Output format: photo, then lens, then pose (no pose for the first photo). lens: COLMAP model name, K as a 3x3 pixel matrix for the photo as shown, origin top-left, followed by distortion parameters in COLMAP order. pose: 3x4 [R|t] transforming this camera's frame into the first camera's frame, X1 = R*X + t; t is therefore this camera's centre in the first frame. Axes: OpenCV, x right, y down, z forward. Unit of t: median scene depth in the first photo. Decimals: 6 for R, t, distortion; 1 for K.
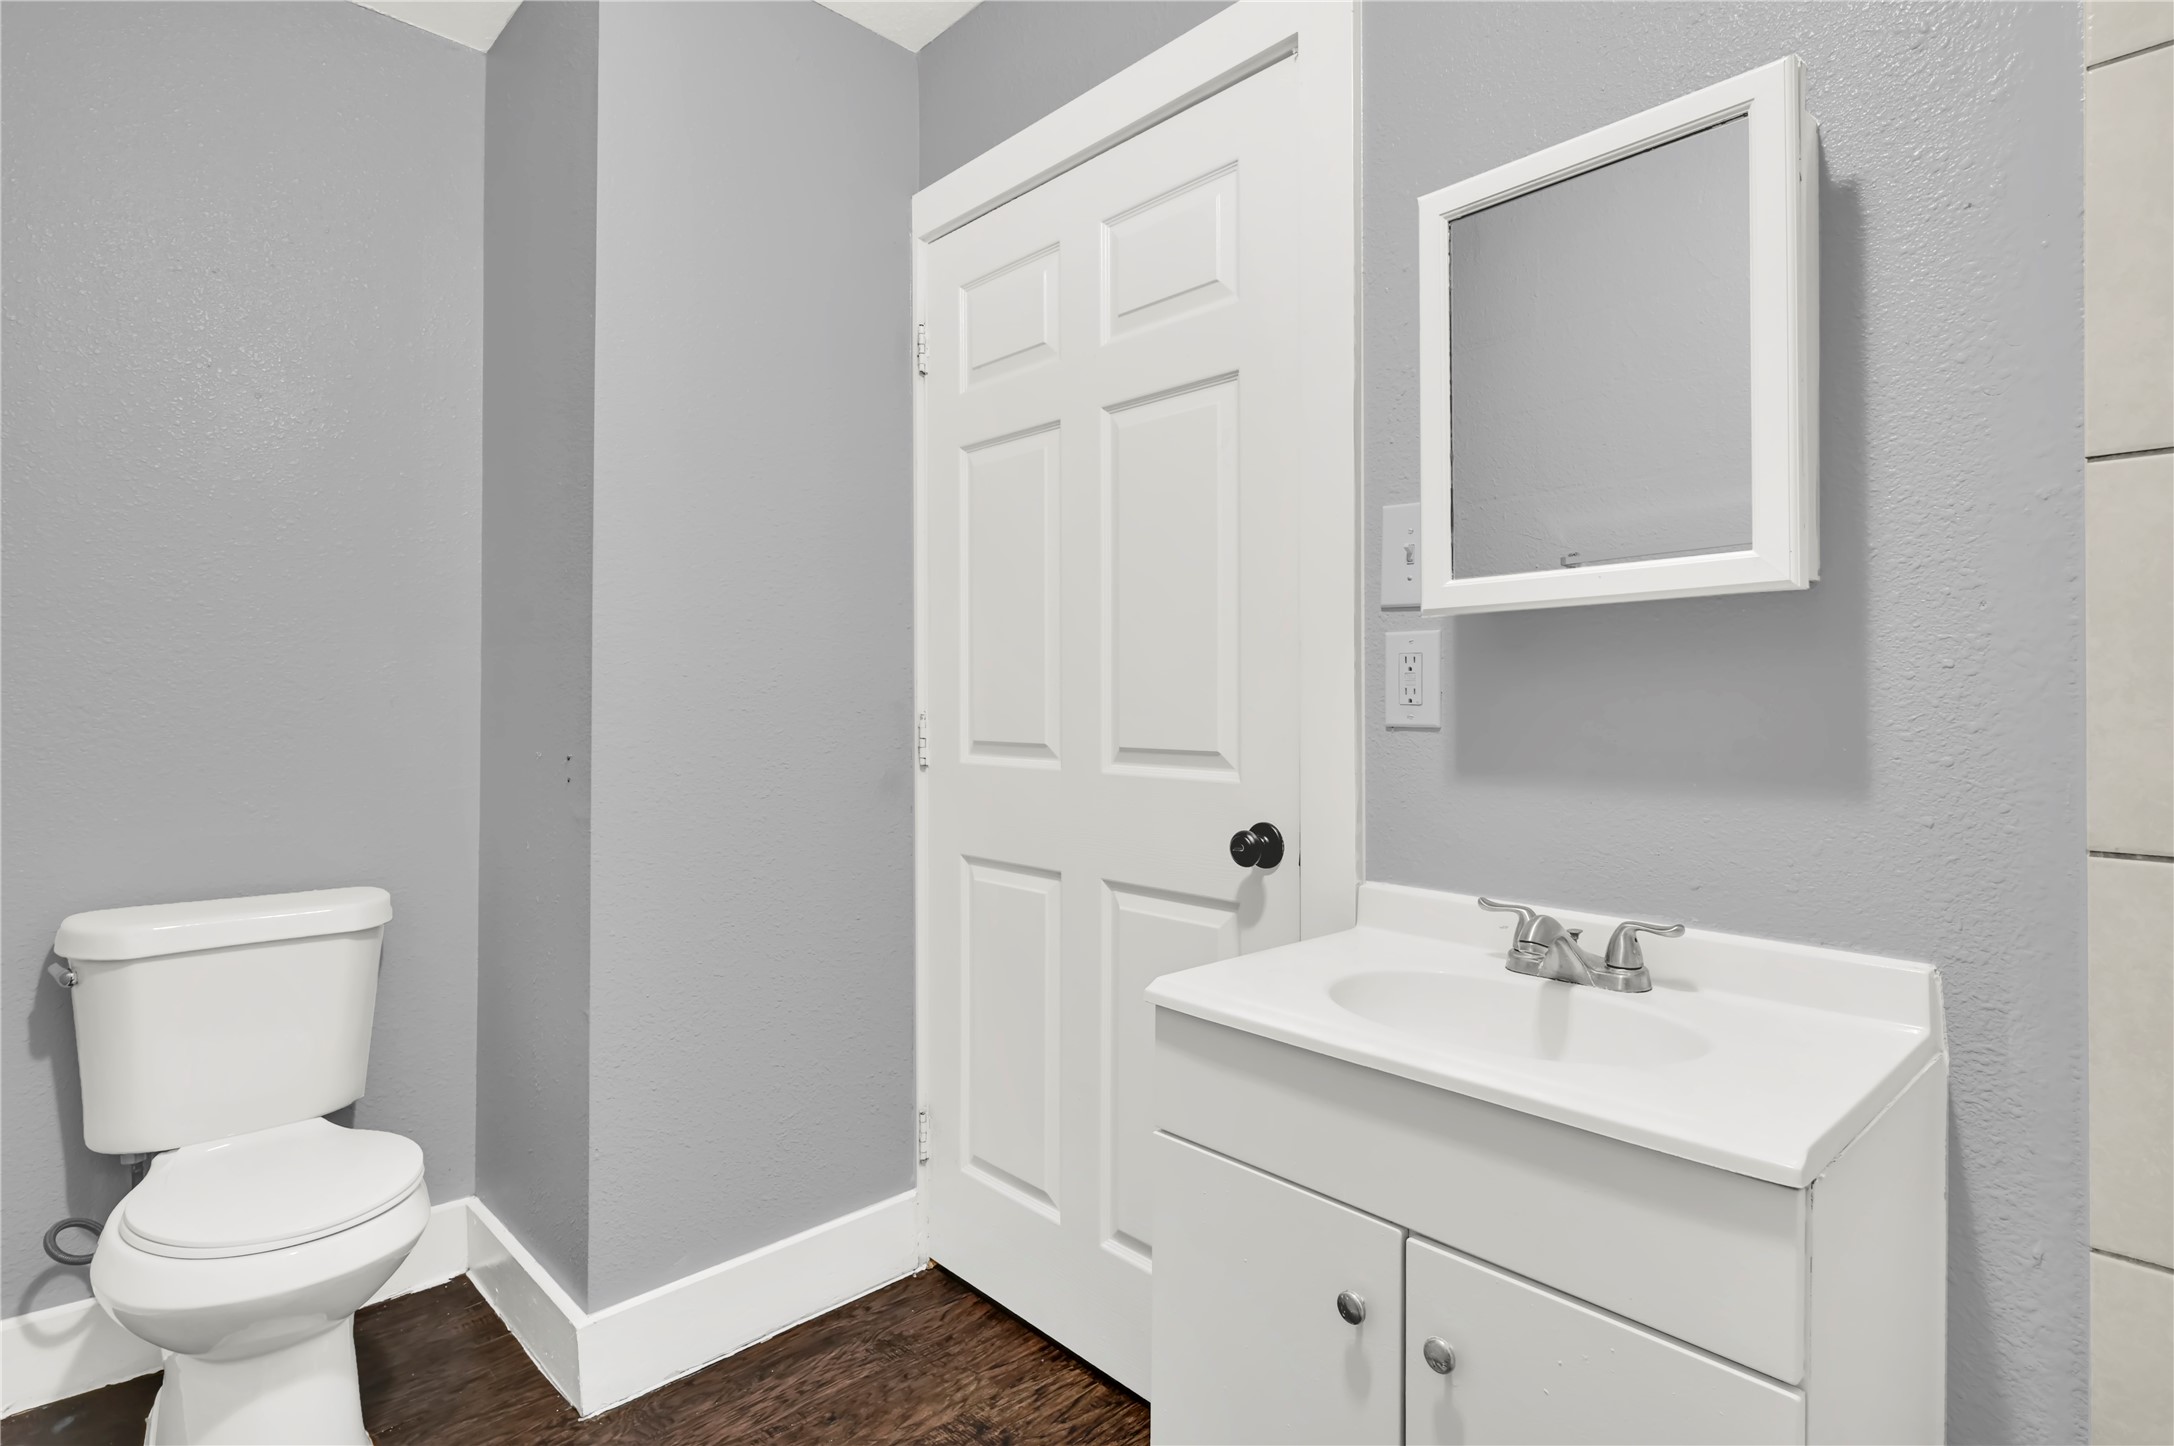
lens RADIAL K [[1107.8, 0, 1101.0], [0, 1107.8, 708.2], [0, 0, 1]] dist [-0.005251, -0.000187]
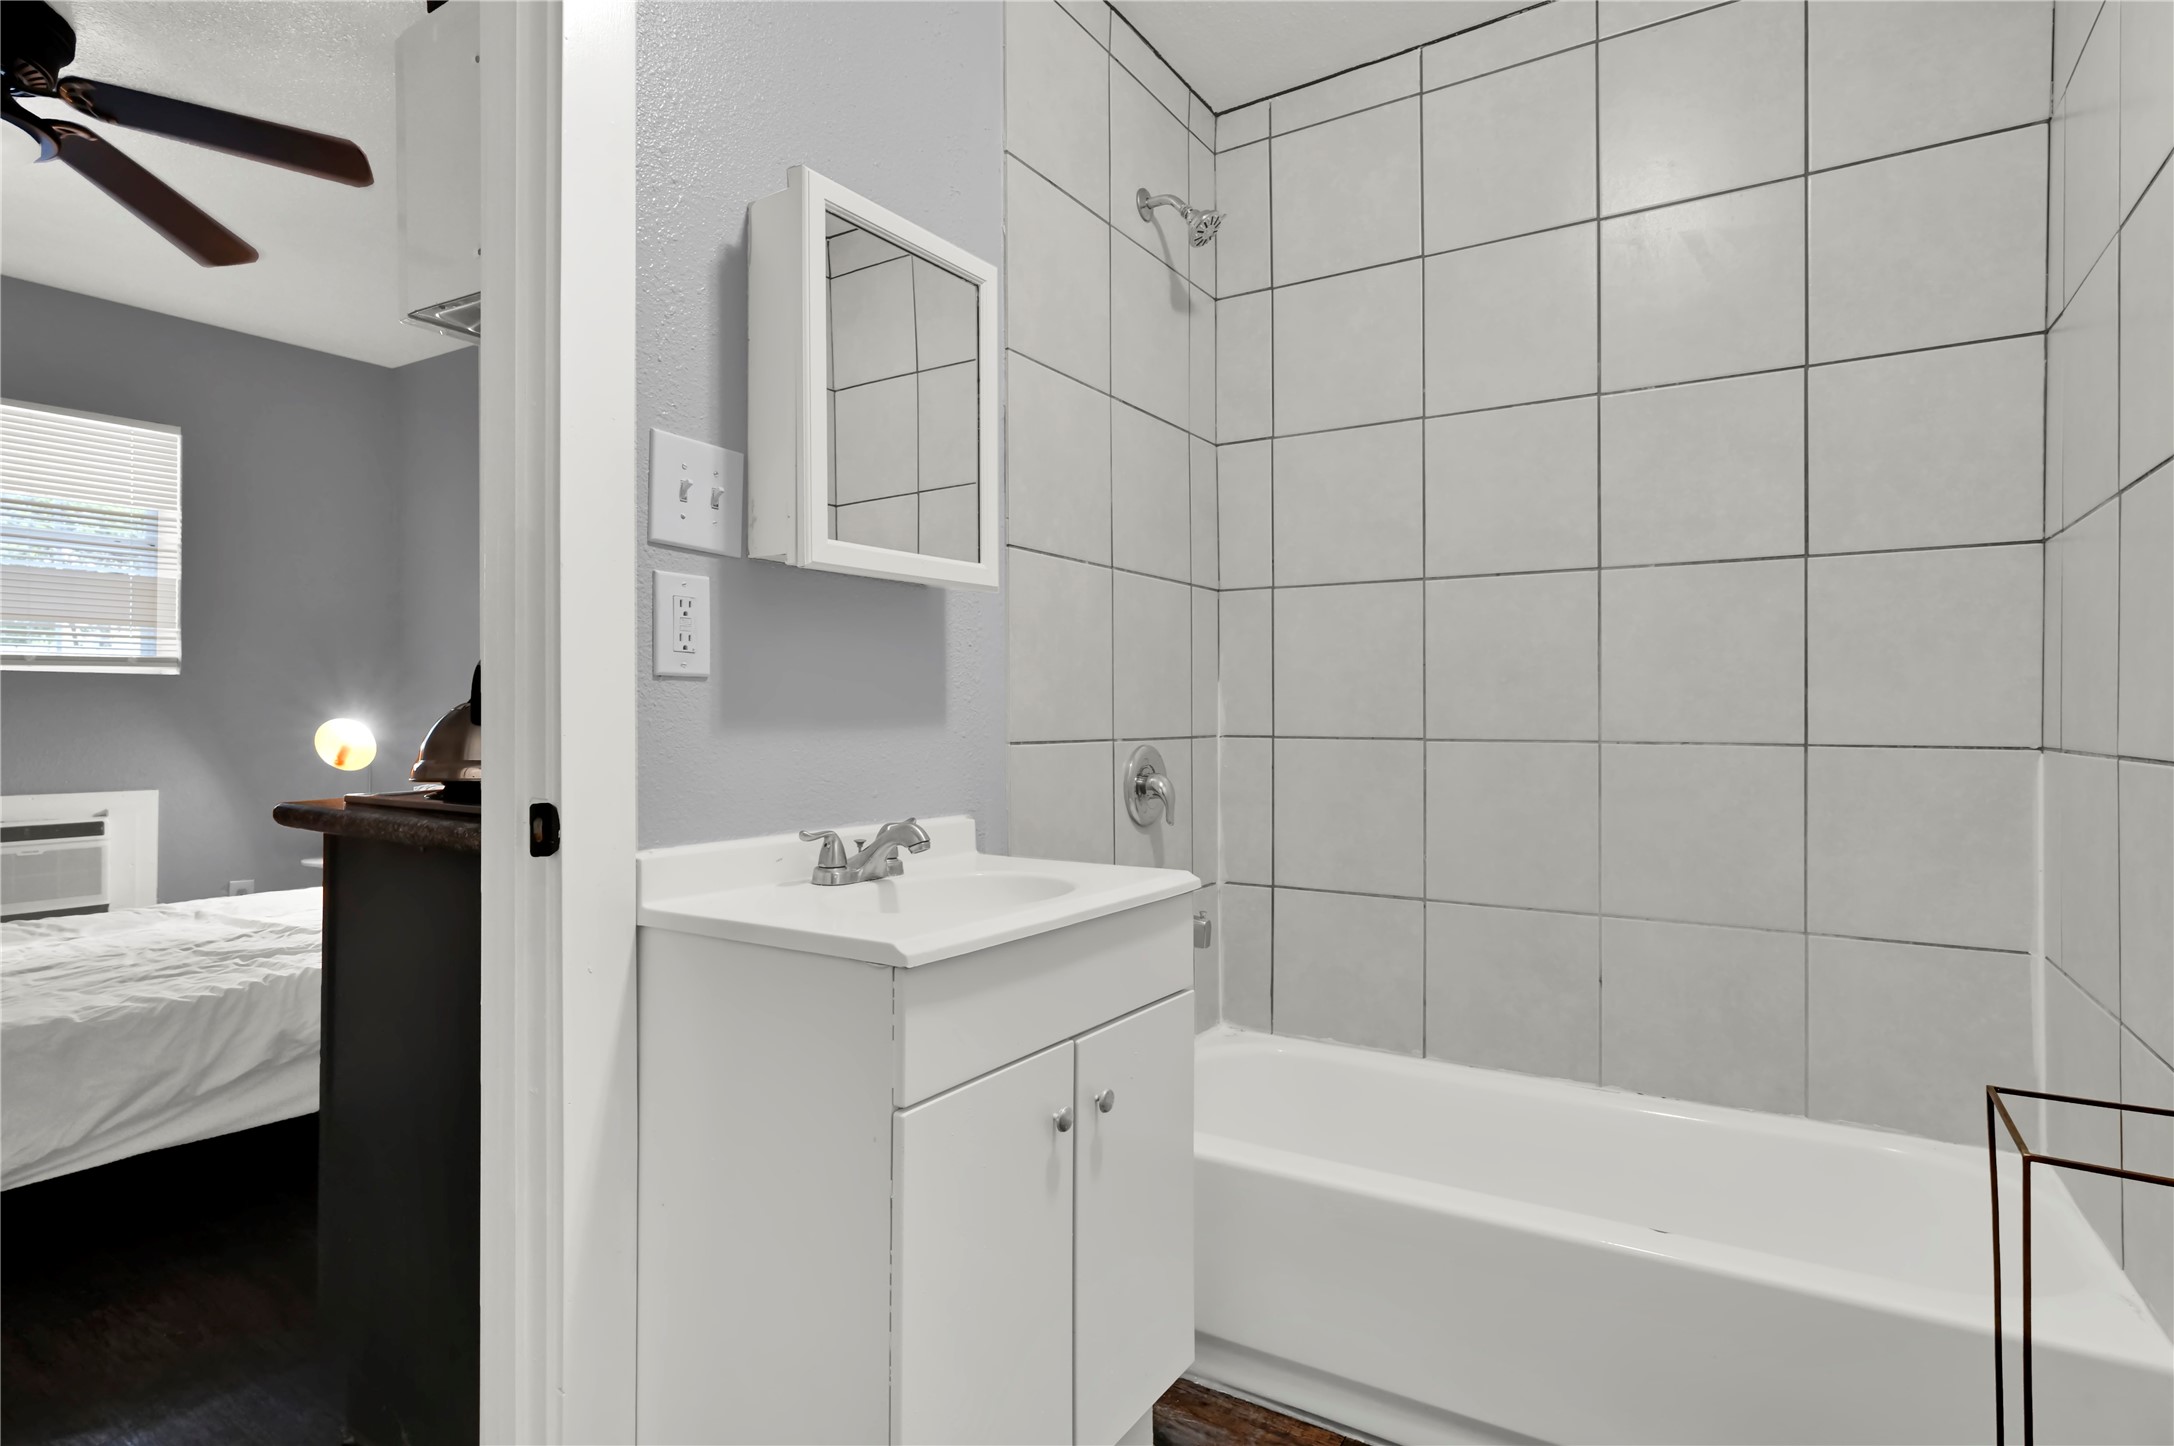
lens RADIAL K [[1107.8, 0, 1087.5], [0, 1107.8, 722.4], [0, 0, 1]] dist [-0.005251, -0.000187]
pose [[-0.237332, -0.008258, 0.971394, -0.721767], [0.004778, 0.999942, 0.009668, 0.049765], [-0.971417, 0.006935, -0.237278, 0.900319]]
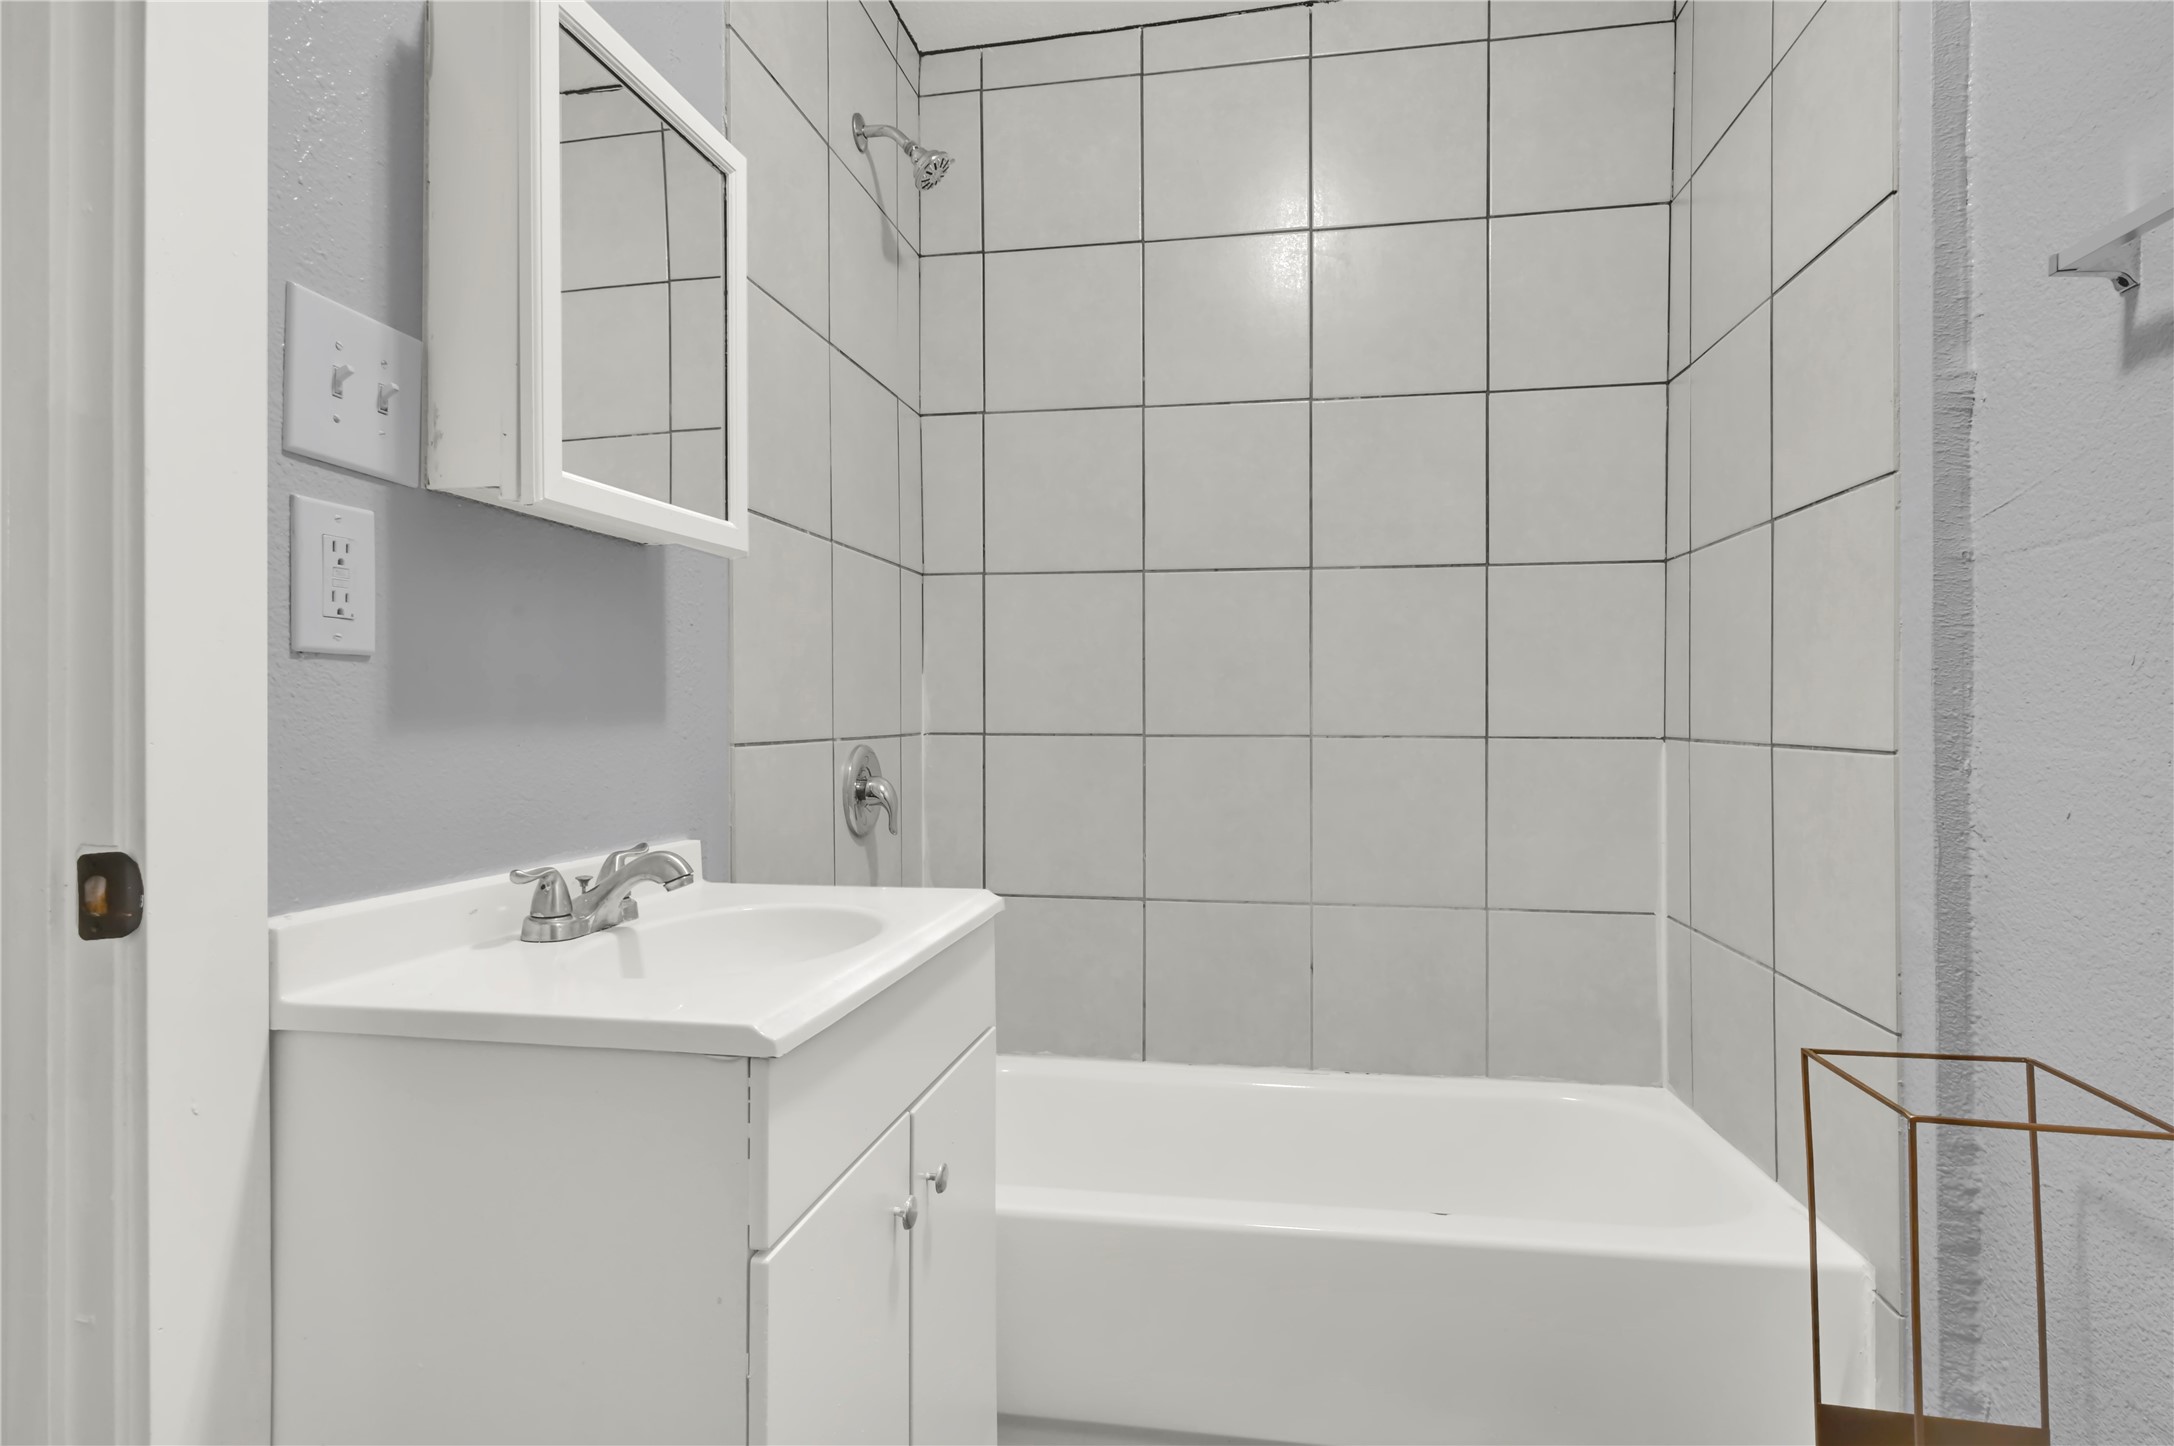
lens RADIAL K [[1107.8, 0, 1084.3], [0, 1107.8, 713.7], [0, 0, 1]] dist [-0.005251, -0.000187]
pose [[-0.588219, -0.003150, 0.808696, -0.495200], [0.004485, 0.999964, 0.007157, 0.050006], [-0.808689, 0.007837, -0.588184, 1.038266]]
